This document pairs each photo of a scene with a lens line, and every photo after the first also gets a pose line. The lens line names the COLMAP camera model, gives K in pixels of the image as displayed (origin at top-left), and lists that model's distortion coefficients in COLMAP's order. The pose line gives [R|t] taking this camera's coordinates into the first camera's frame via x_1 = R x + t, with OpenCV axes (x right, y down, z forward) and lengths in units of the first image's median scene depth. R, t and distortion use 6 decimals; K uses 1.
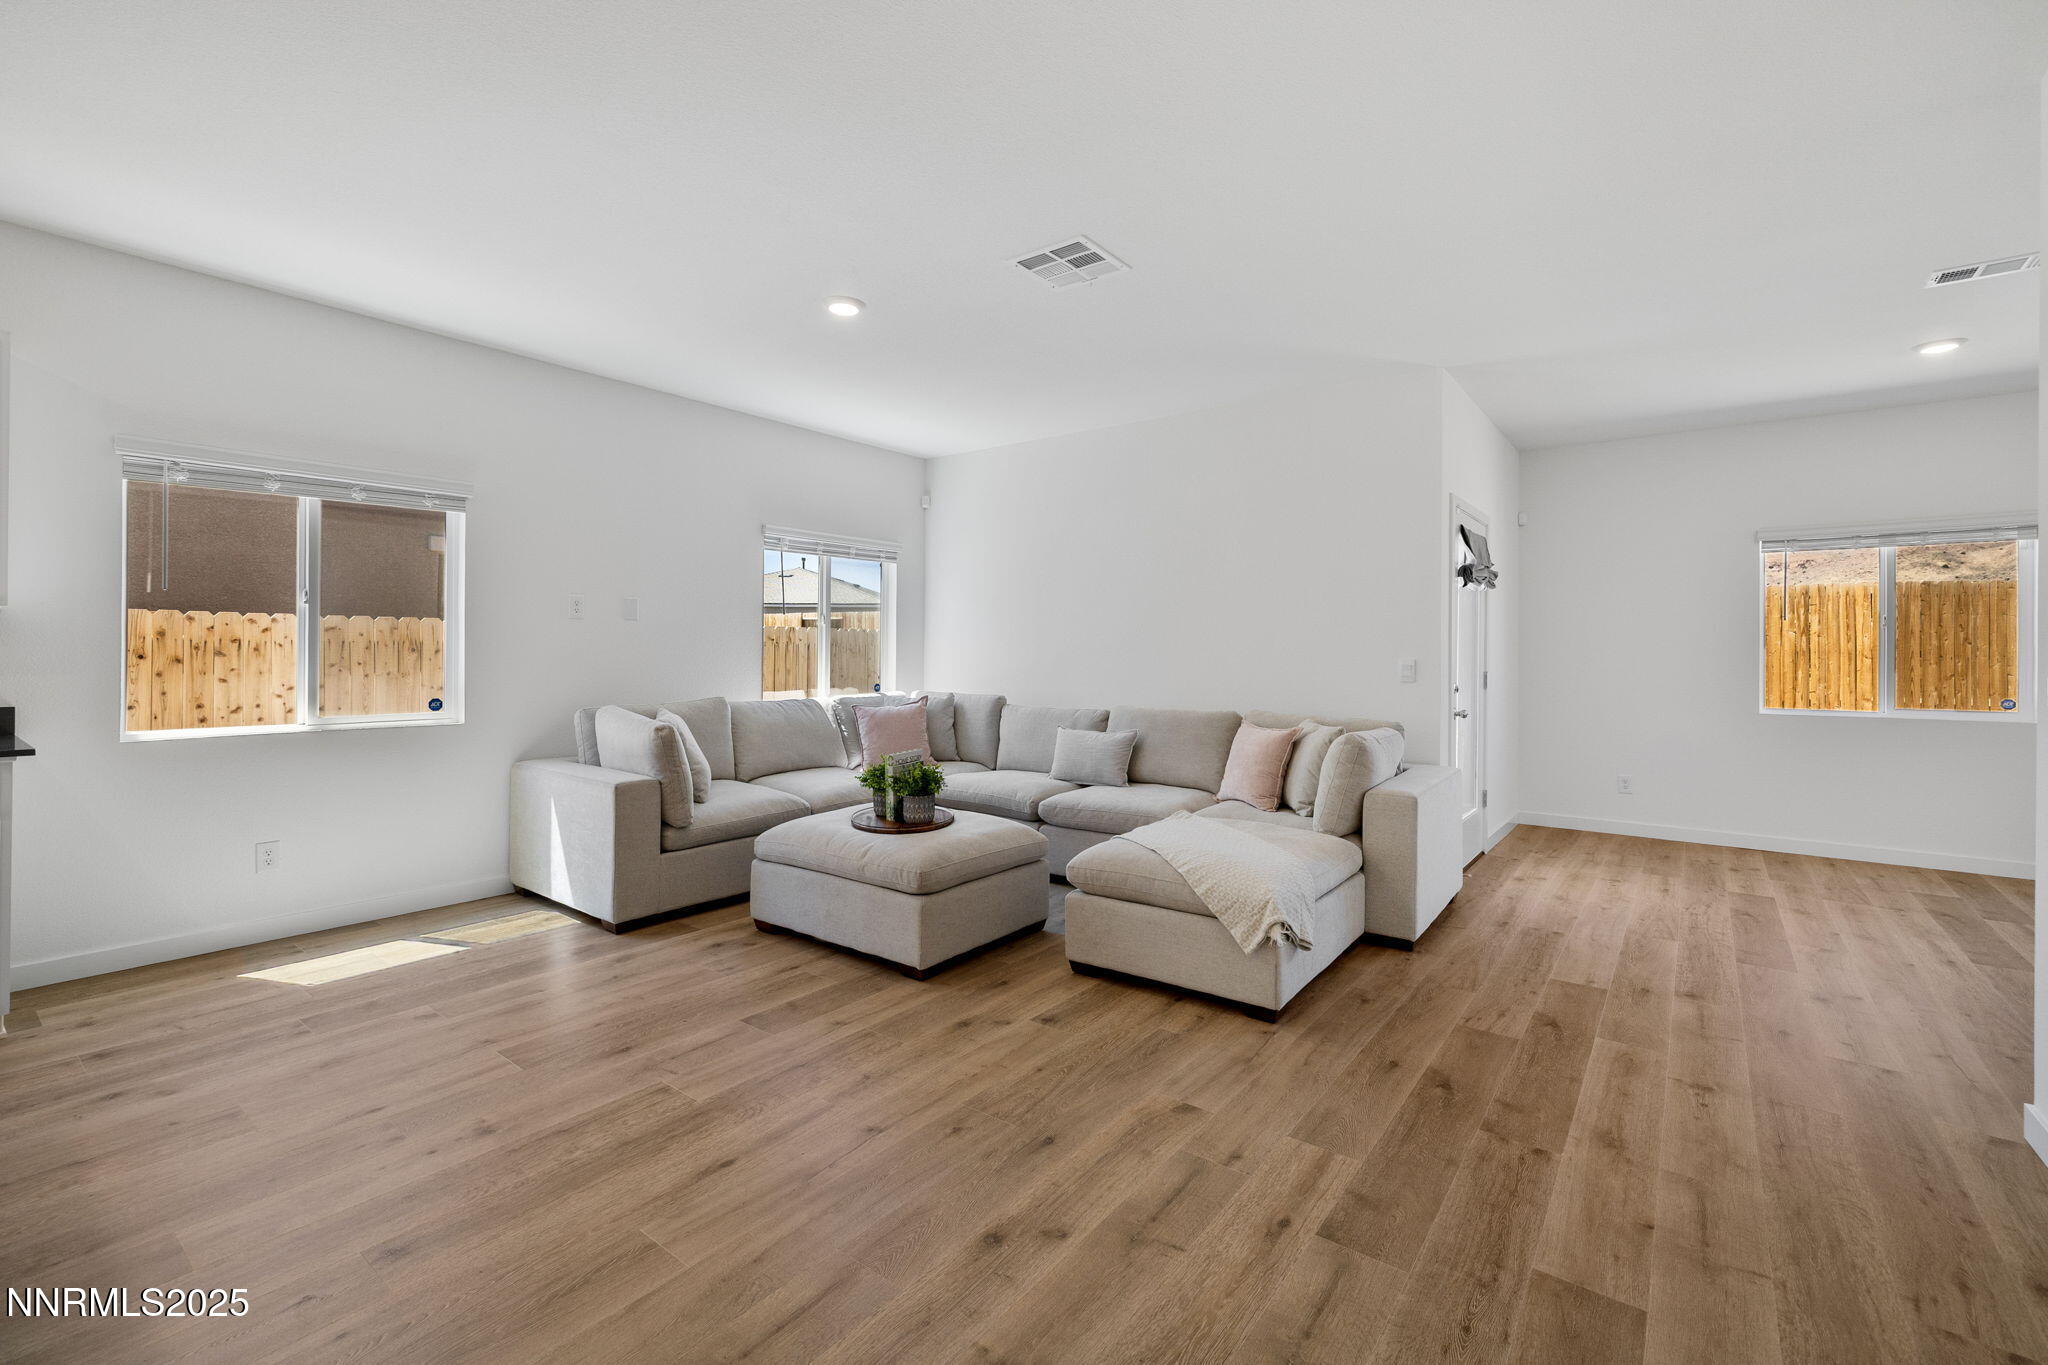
lens RADIAL K [[866.2, 0, 1045.2], [0, 866.2, 652.2], [0, 0, 1]] dist [0.000951, 0.000346]
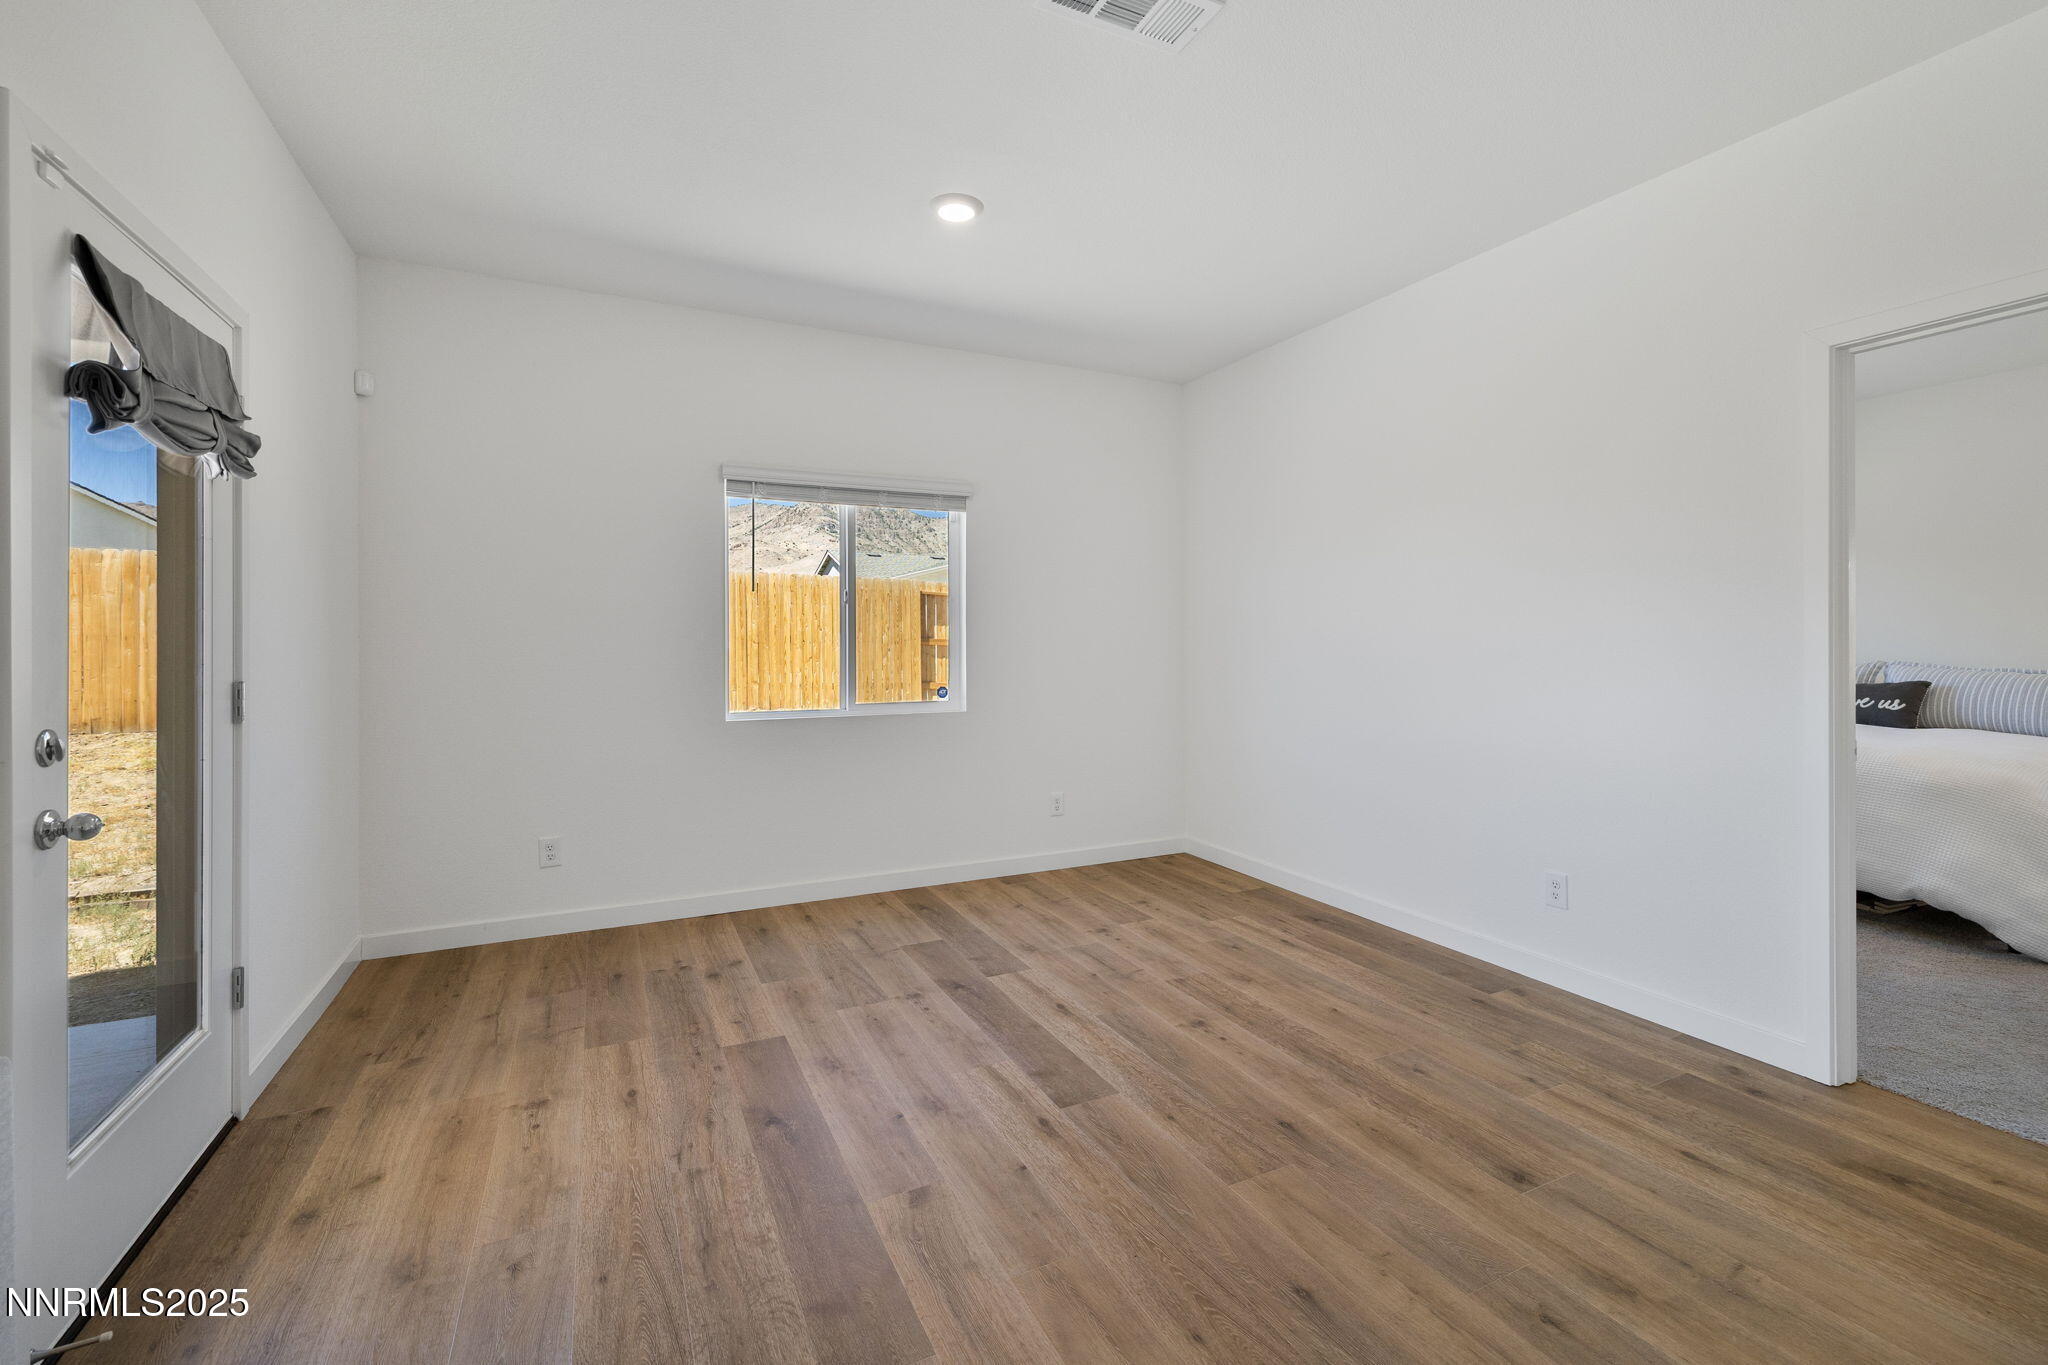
lens RADIAL K [[866.2, 0, 1023.3], [0, 866.2, 638.2], [0, 0, 1]] dist [0.000951, 0.000346]
pose [[0.451565, -0.001068, 0.892238, 0.277455], [0.000788, 0.999999, 0.000798, 0.000728], [-0.892238, 0.000343, 0.451565, 0.429850]]
